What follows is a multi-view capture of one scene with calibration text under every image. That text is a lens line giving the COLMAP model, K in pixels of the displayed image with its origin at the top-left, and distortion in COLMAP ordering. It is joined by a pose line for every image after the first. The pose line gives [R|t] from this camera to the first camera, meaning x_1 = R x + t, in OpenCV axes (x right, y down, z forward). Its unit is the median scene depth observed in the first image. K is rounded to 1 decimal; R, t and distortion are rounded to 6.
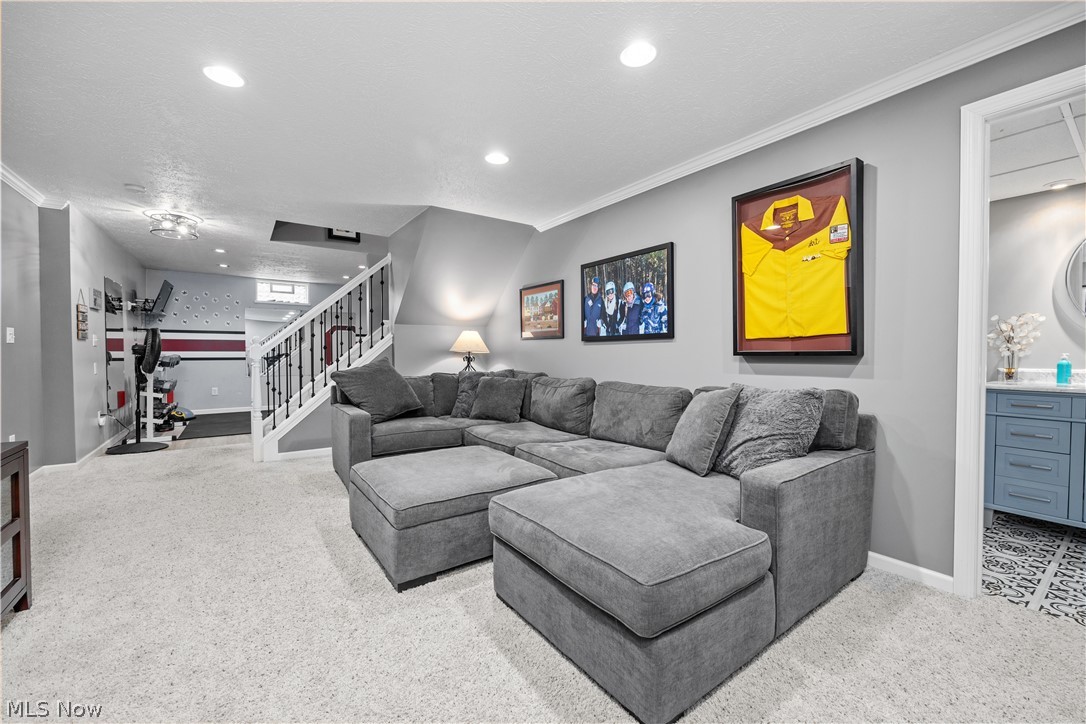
lens RADIAL K [[442.1, 0, 533.1], [0, 442.1, 359.2], [0, 0, 1]] dist [-0.003217, 0.000383]
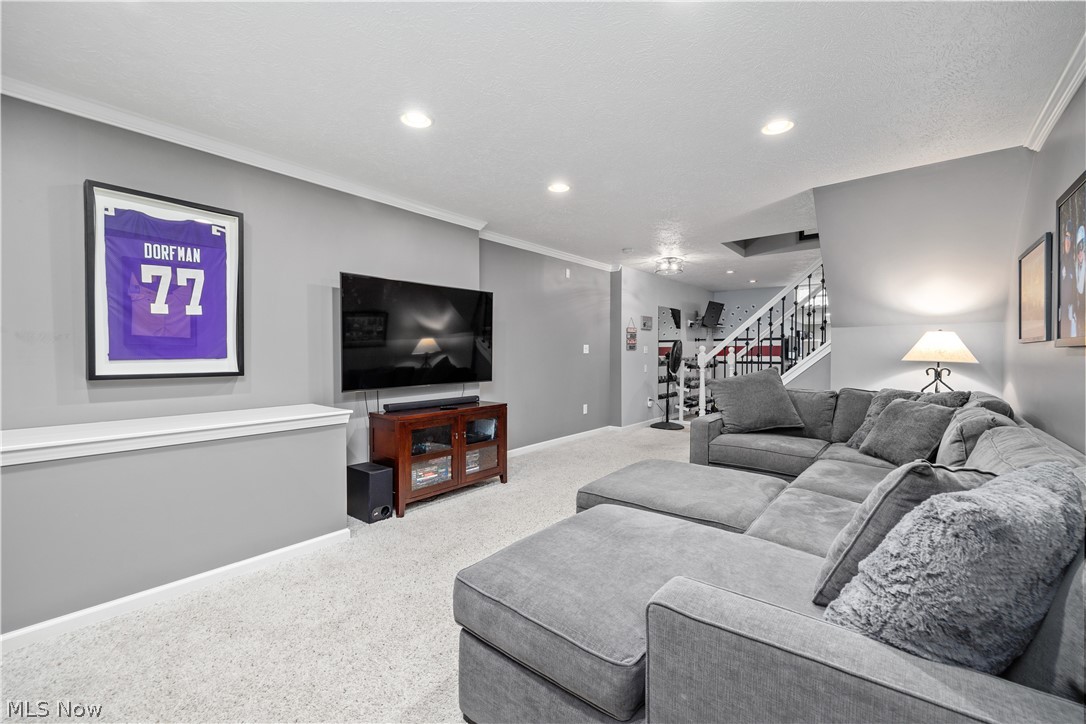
lens RADIAL K [[442.1, 0, 534.5], [0, 442.1, 355.4], [0, 0, 1]] dist [-0.003217, 0.000383]
pose [[0.271745, 0.003248, -0.962364, 0.487626], [-0.014154, 0.999900, -0.000622, -0.023870], [0.962265, 0.013790, 0.271763, 0.296559]]
